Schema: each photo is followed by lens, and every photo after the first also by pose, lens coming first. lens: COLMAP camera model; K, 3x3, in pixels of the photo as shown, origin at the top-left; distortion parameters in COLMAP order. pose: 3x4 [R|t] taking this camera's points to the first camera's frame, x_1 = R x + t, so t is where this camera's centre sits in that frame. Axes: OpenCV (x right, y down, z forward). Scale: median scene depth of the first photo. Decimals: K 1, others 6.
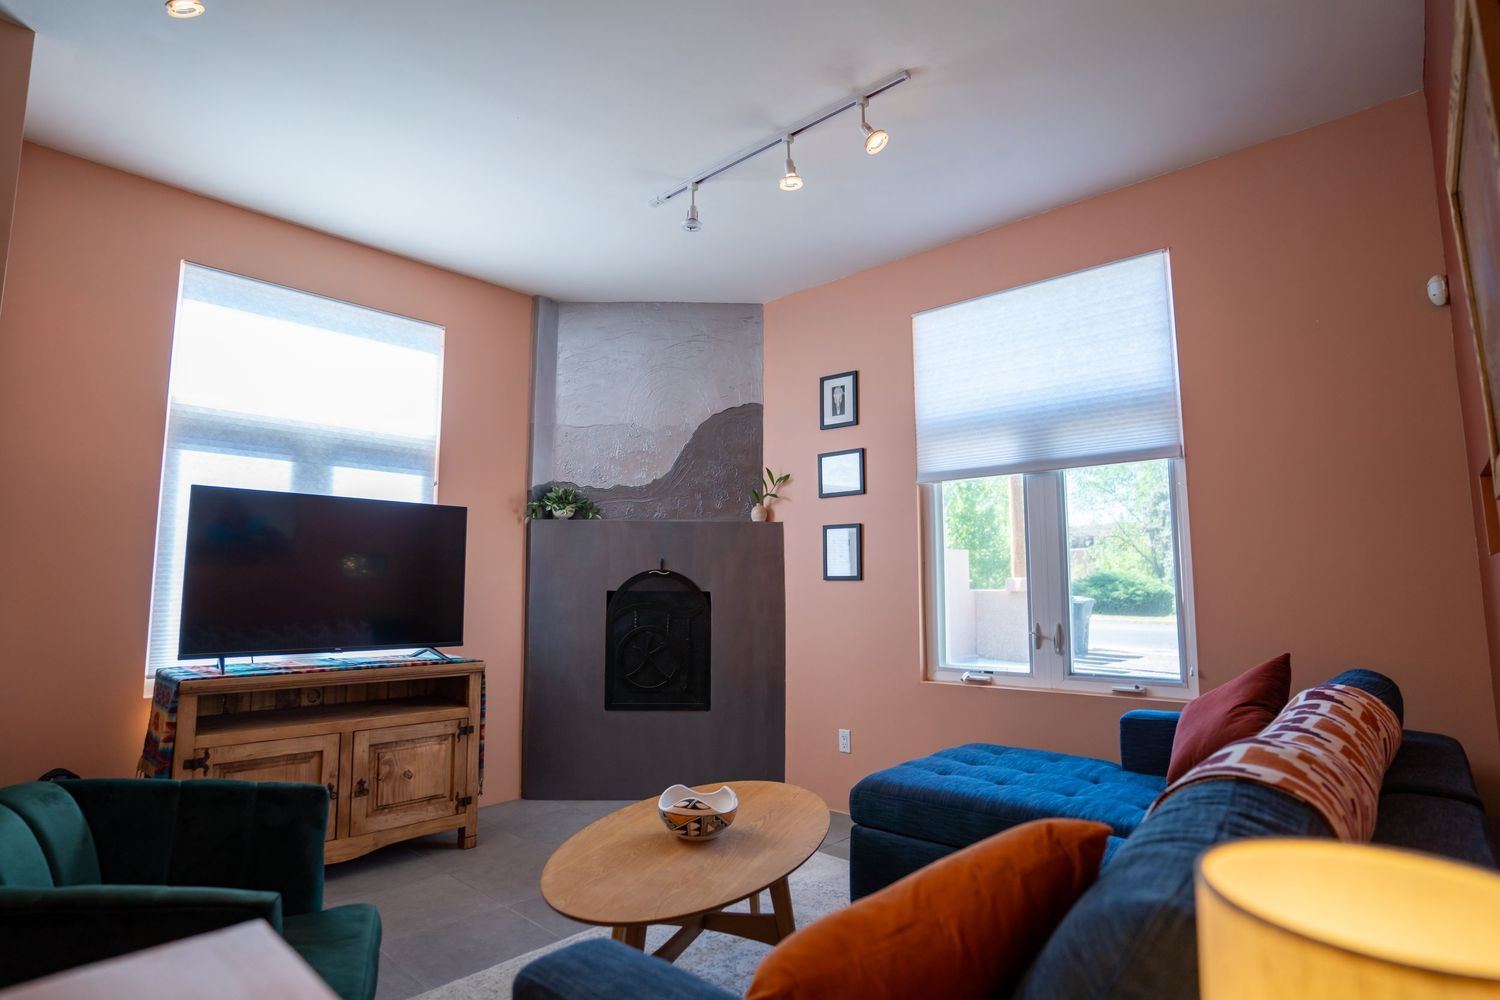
lens RADIAL K [[782.7, 0, 748.2], [0, 782.7, 494.9], [0, 0, 1]] dist [-0.085881, 0.053377]
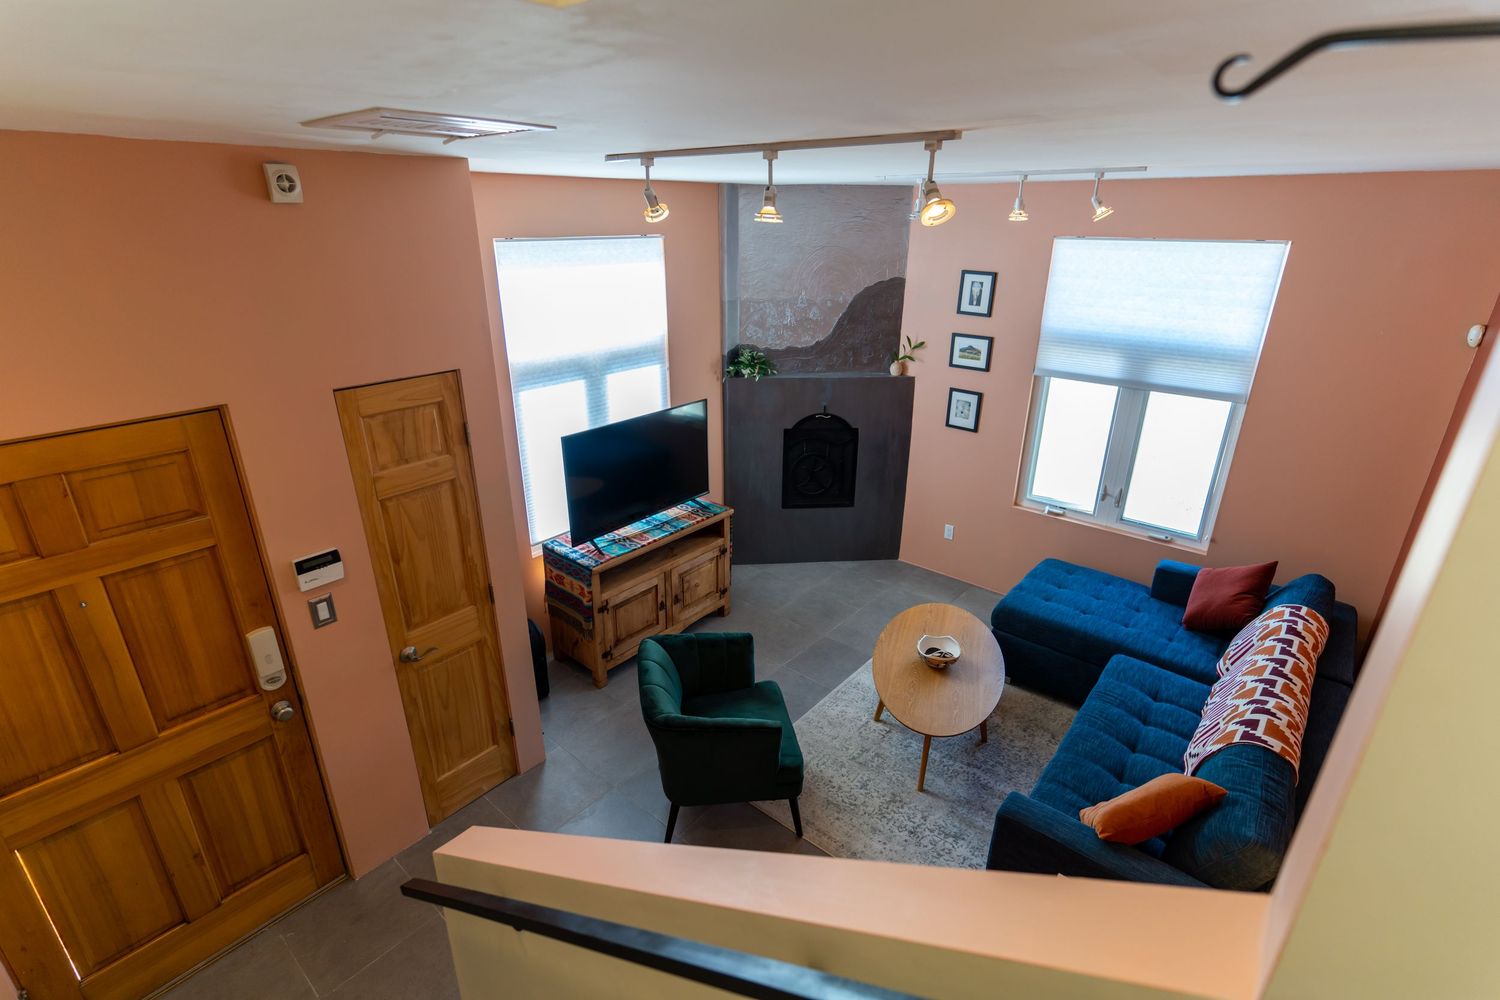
lens RADIAL K [[723.0, 0, 750.0], [0, 723.0, 500.0], [0, 0, 1]] dist [-0.000602, 0.000329]
pose [[0.998768, -0.013663, 0.047697, -0.327058], [-0.011028, 0.876152, 0.481909, -0.408536], [-0.048375, -0.481841, 0.874922, -0.178942]]
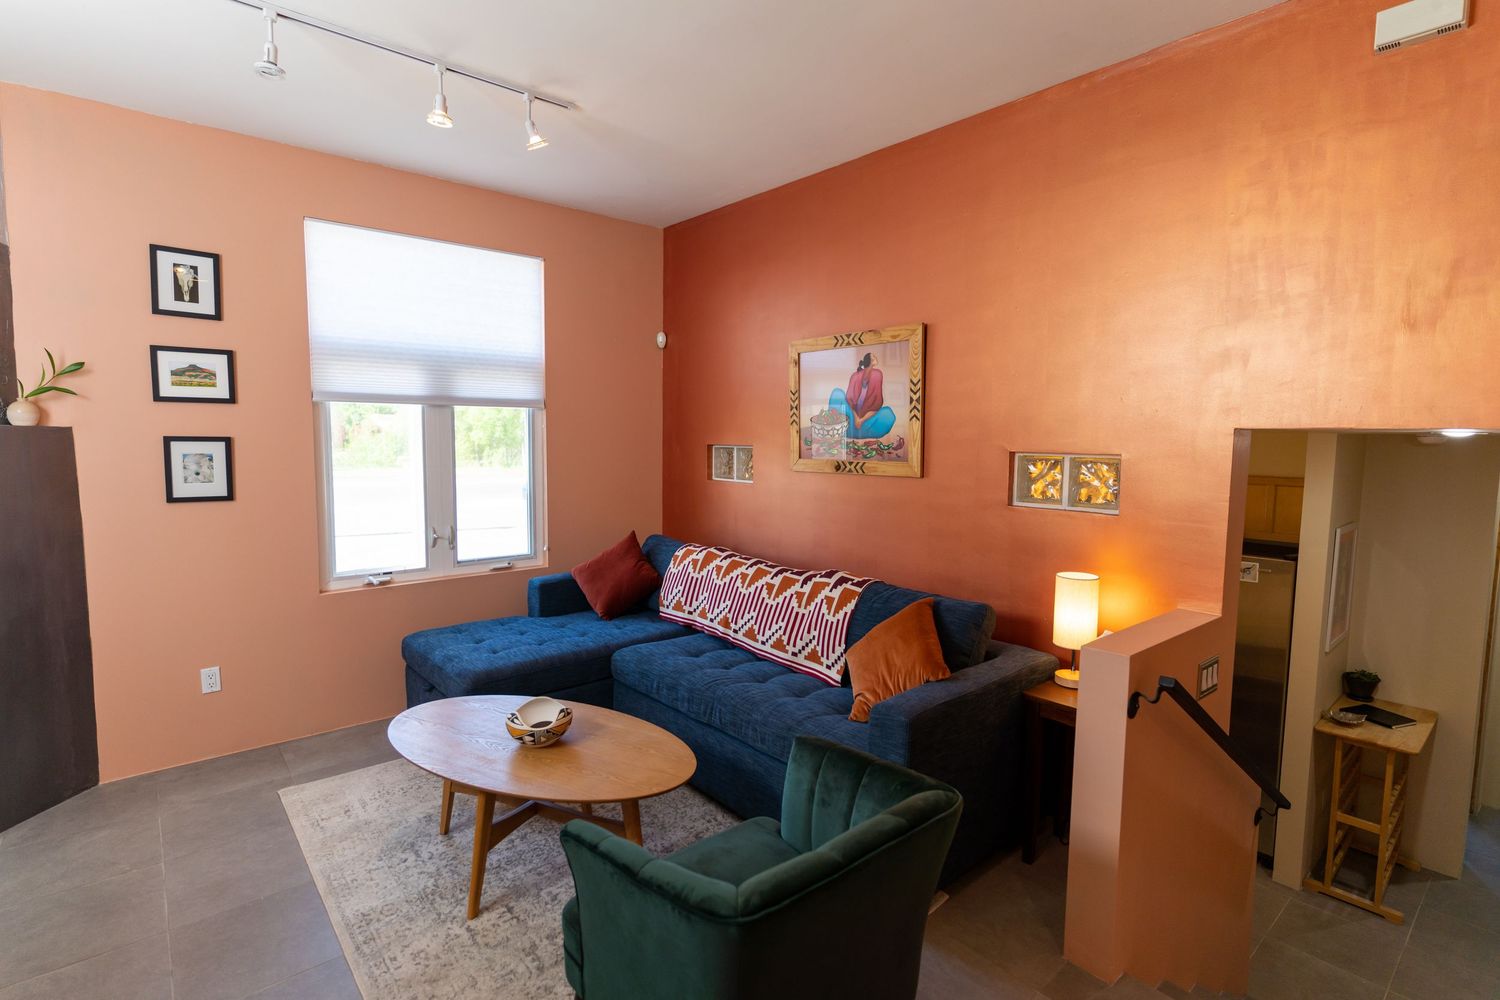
lens RADIAL K [[723.0, 0, 750.0], [0, 723.0, 500.0], [0, 0, 1]] dist [-0.000602, 0.000329]
pose [[0.100926, -0.088085, 0.990987, -0.620472], [-0.128210, 0.986616, 0.100754, -0.051968], [-0.986598, -0.137223, 0.088282, 0.339712]]
